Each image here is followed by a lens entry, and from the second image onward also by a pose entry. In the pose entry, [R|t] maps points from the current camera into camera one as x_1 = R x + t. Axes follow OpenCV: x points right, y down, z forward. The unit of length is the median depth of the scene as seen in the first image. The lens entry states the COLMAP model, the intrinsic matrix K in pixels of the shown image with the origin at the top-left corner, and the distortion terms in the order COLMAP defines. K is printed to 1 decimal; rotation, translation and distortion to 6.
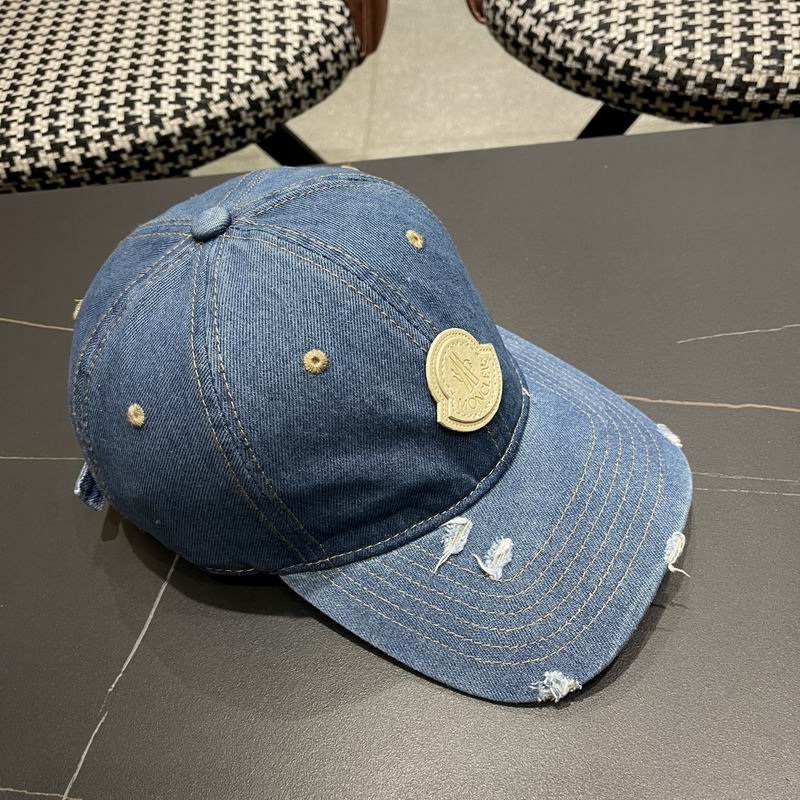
lens RADIAL K [[826.6, 0, 394.6], [0, 826.6, 414.0], [0, 0, 1]] dist [0.014449, 0.000000]
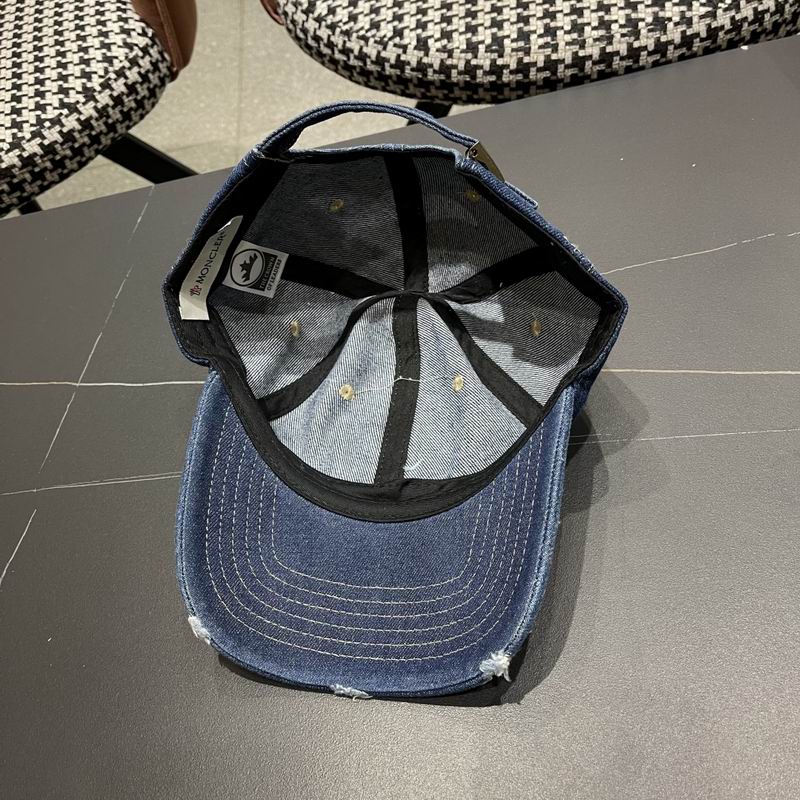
lens RADIAL K [[826.6, 0, 403.5], [0, 826.6, 403.1], [0, 0, 1]] dist [0.014449, 0.000000]
pose [[0.988270, -0.147416, 0.039884, 0.164747], [0.145735, 0.988423, 0.042207, -0.022211], [-0.045644, -0.035899, 0.998313, -0.085074]]
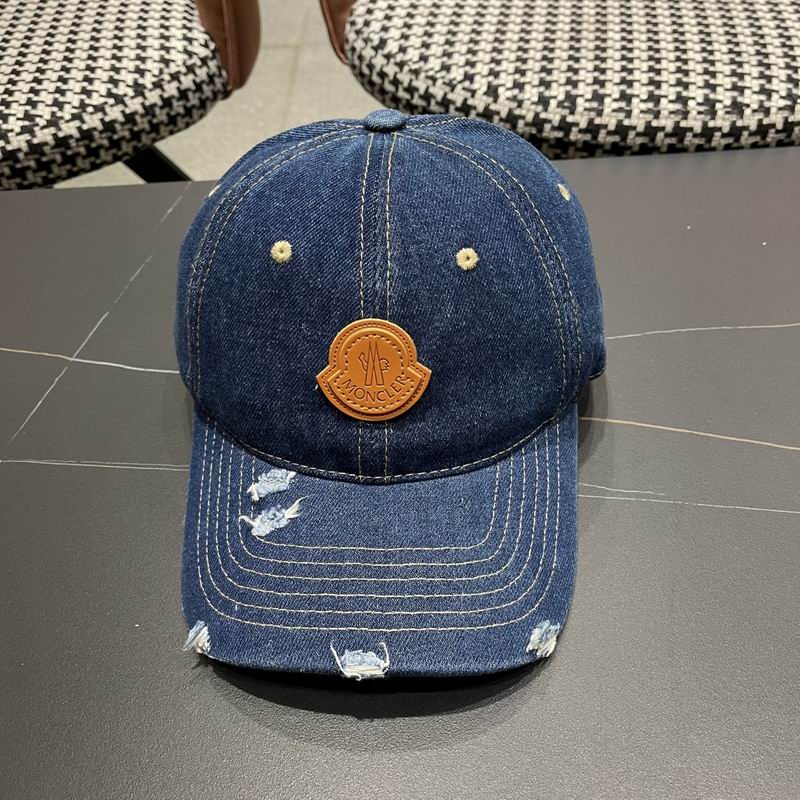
lens RADIAL K [[826.6, 0, 406.3], [0, 826.6, 412.9], [0, 0, 1]] dist [0.014449, 0.000000]
pose [[0.996545, 0.019952, 0.080628, 0.120330], [-0.014062, 0.997234, -0.072977, 0.043048], [-0.081861, 0.071591, 0.994069, -0.005446]]
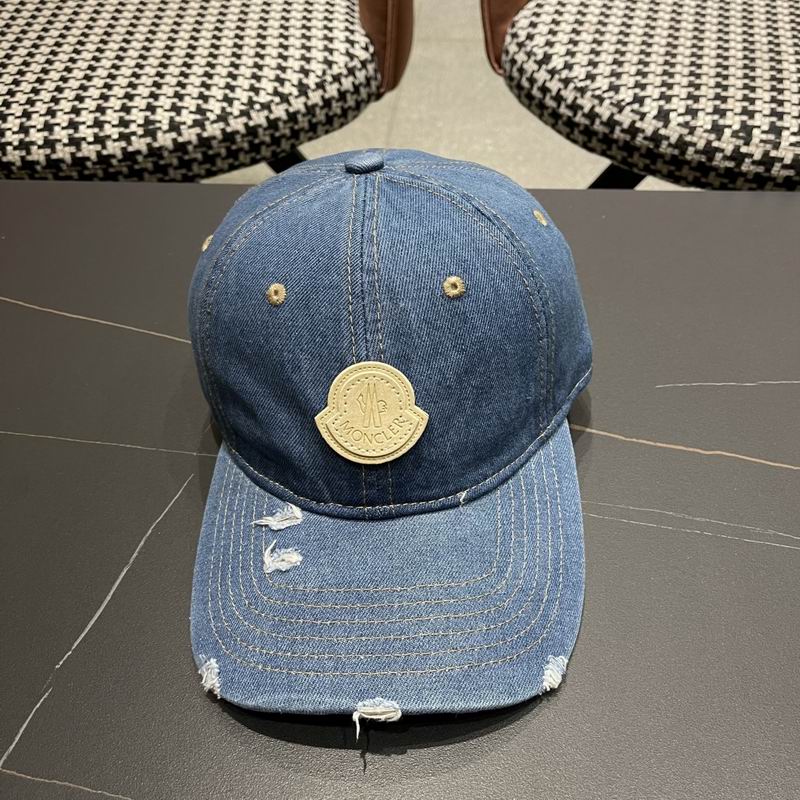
lens RADIAL K [[826.6, 0, 400.7], [0, 826.6, 405.2], [0, 0, 1]] dist [0.014449, 0.000000]
pose [[0.994149, 0.106026, 0.020638, 0.005620], [-0.104473, 0.992362, -0.065597, 0.025287], [-0.027436, 0.063057, 0.997633, -0.009653]]
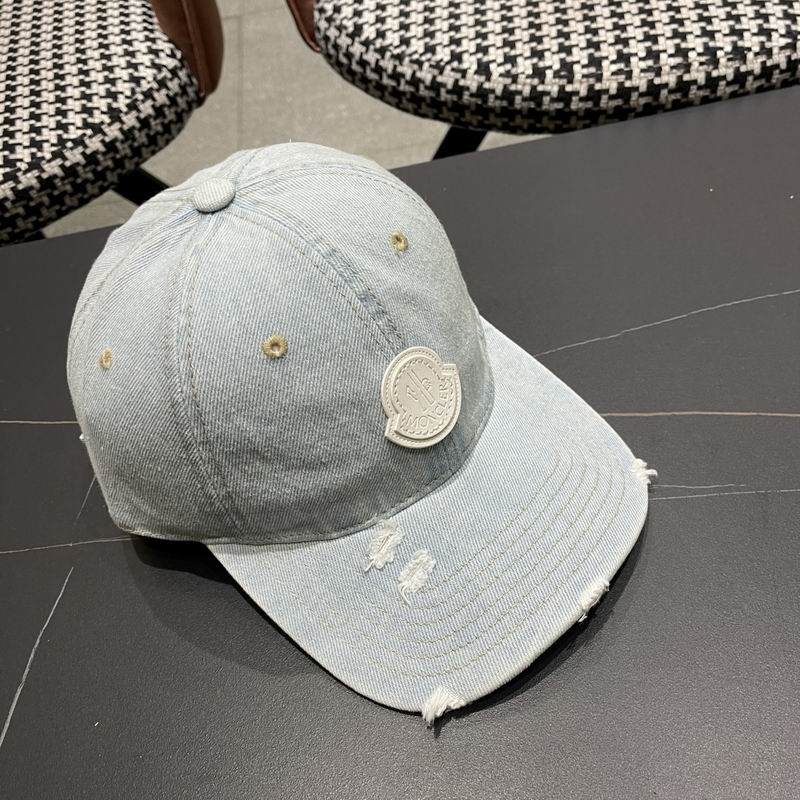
lens RADIAL K [[826.6, 0, 402.5], [0, 826.6, 413.3], [0, 0, 1]] dist [0.014449, 0.000000]
pose [[0.986980, -0.132221, 0.091584, 0.064691], [0.133295, 0.991060, -0.005682, -0.024561], [-0.090014, 0.017816, 0.995781, 0.005668]]
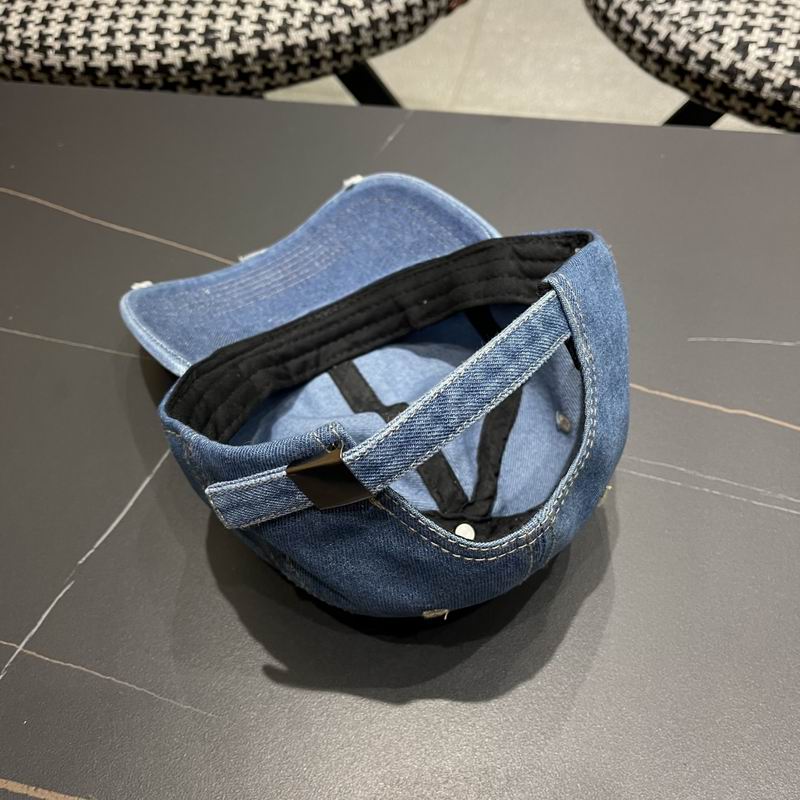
lens RADIAL K [[826.6, 0, 403.6], [0, 826.6, 417.5], [0, 0, 1]] dist [0.014449, 0.000000]
pose [[0.982285, 0.181463, -0.046776, 0.045578], [-0.178890, 0.982367, 0.054349, 0.009250], [0.055813, -0.045018, 0.997426, -0.018737]]
